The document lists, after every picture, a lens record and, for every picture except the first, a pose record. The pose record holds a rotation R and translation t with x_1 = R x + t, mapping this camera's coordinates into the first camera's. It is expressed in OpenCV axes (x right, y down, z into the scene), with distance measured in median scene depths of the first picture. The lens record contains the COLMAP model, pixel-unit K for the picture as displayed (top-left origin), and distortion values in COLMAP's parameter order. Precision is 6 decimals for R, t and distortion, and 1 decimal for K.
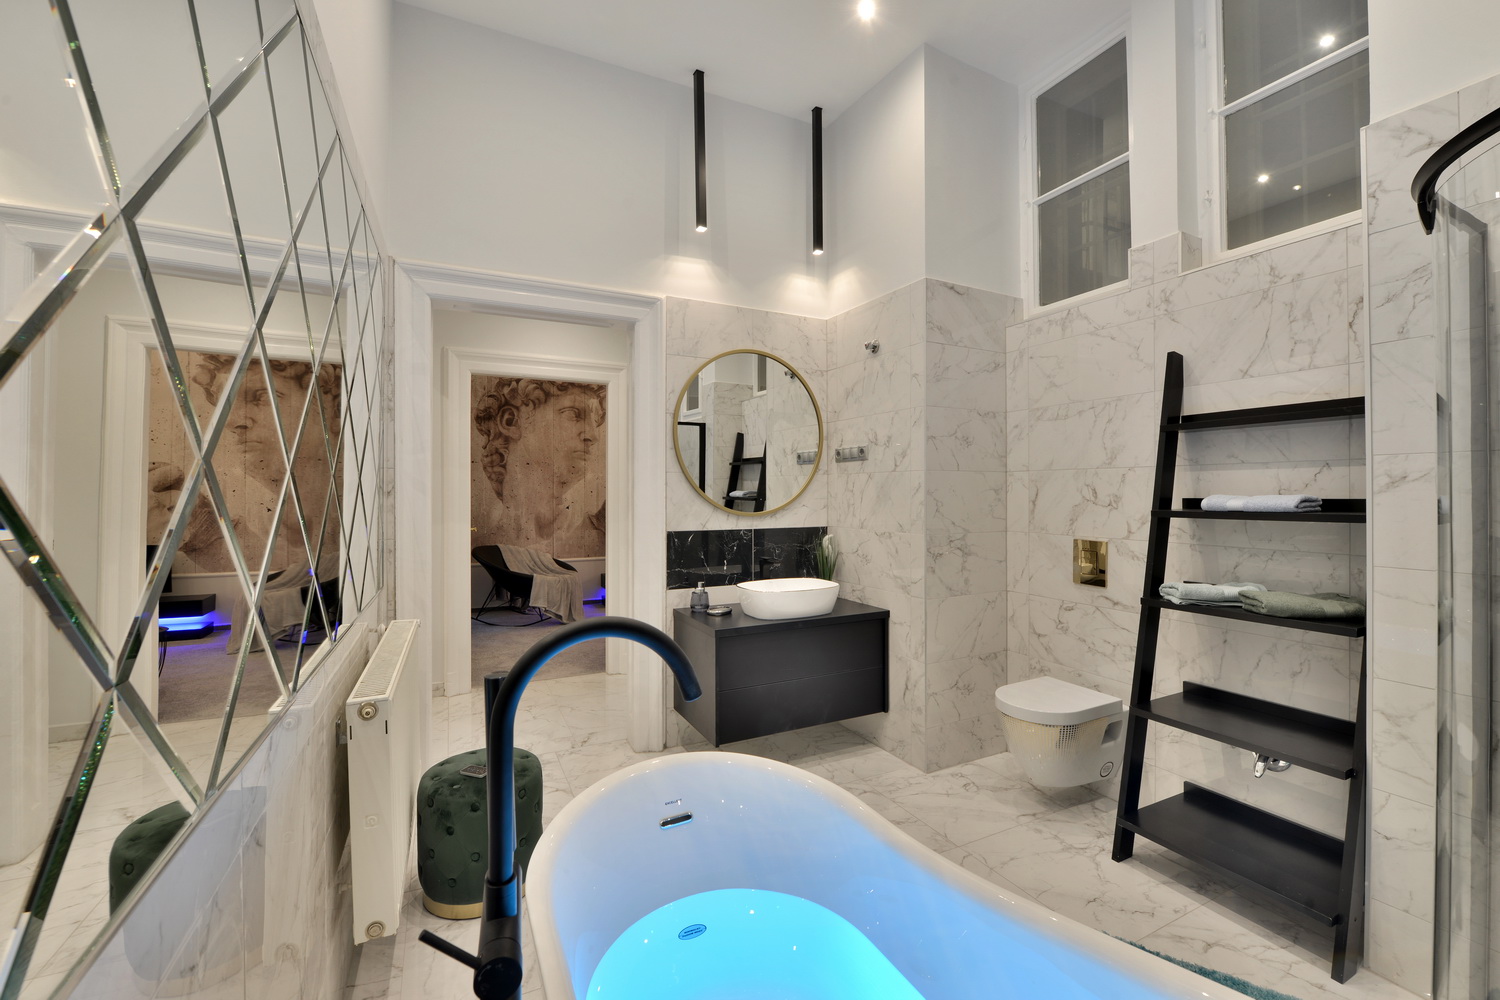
lens RADIAL K [[610.9, 0, 754.7], [0, 610.9, 496.2], [0, 0, 1]] dist [-0.000655, -0.000031]
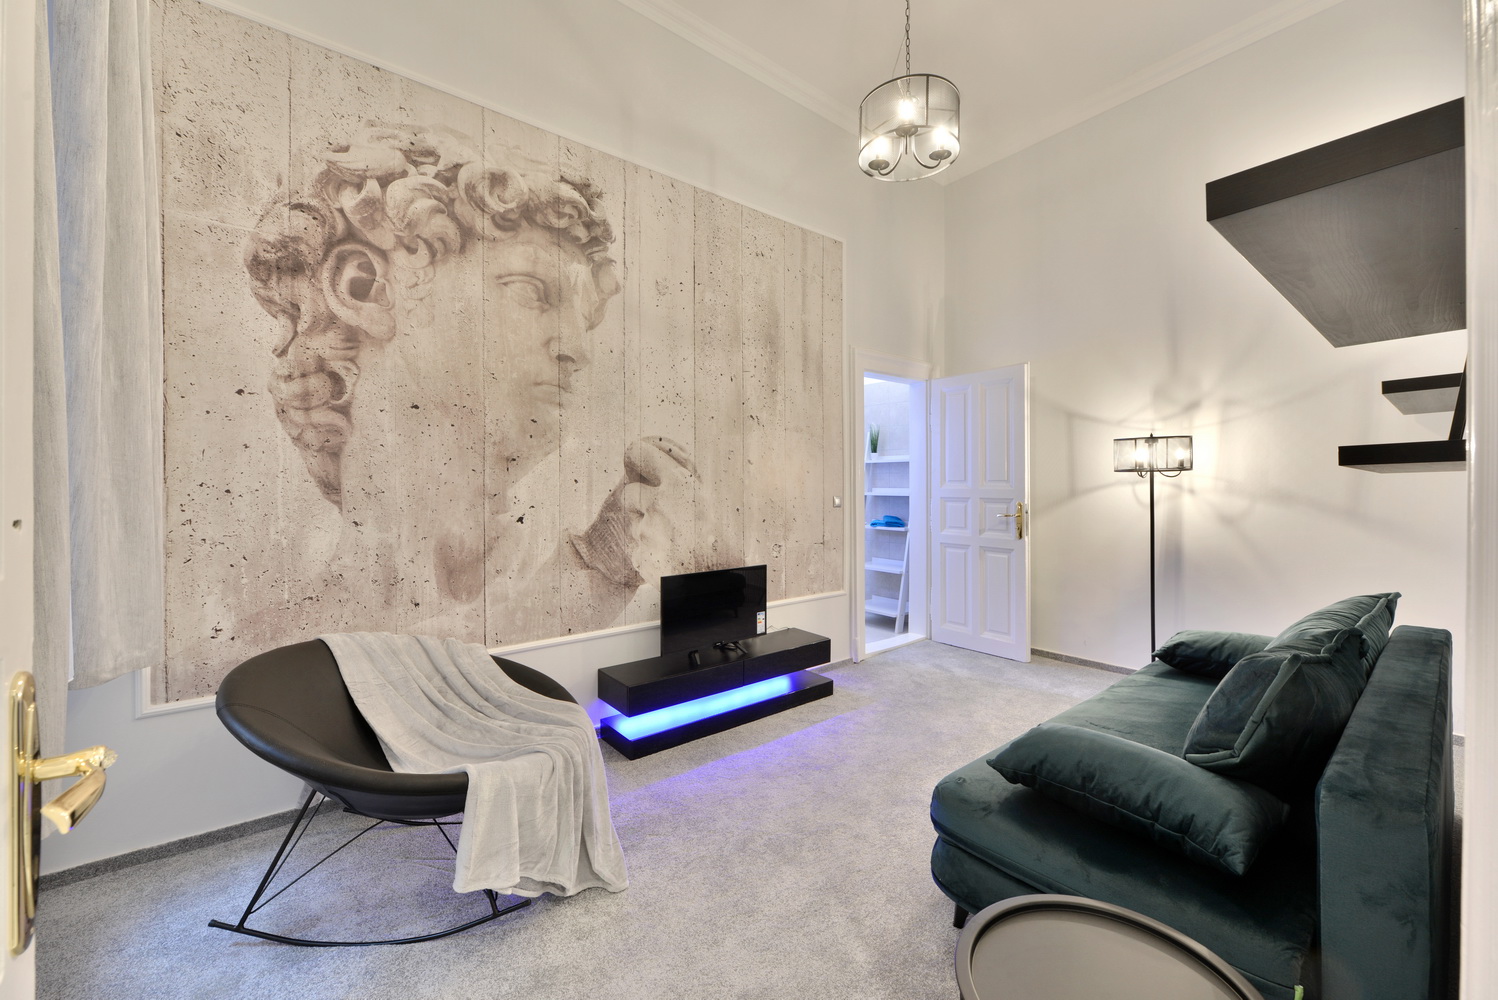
lens RADIAL K [[582.2, 0, 745.8], [0, 582.2, 492.4], [0, 0, 1]] dist [0.000225, -0.000033]
pose [[0.975458, -0.005568, 0.220115, -0.251276], [0.004341, 0.999972, 0.006054, -0.001395], [-0.220142, -0.004950, 0.975455, 0.603326]]
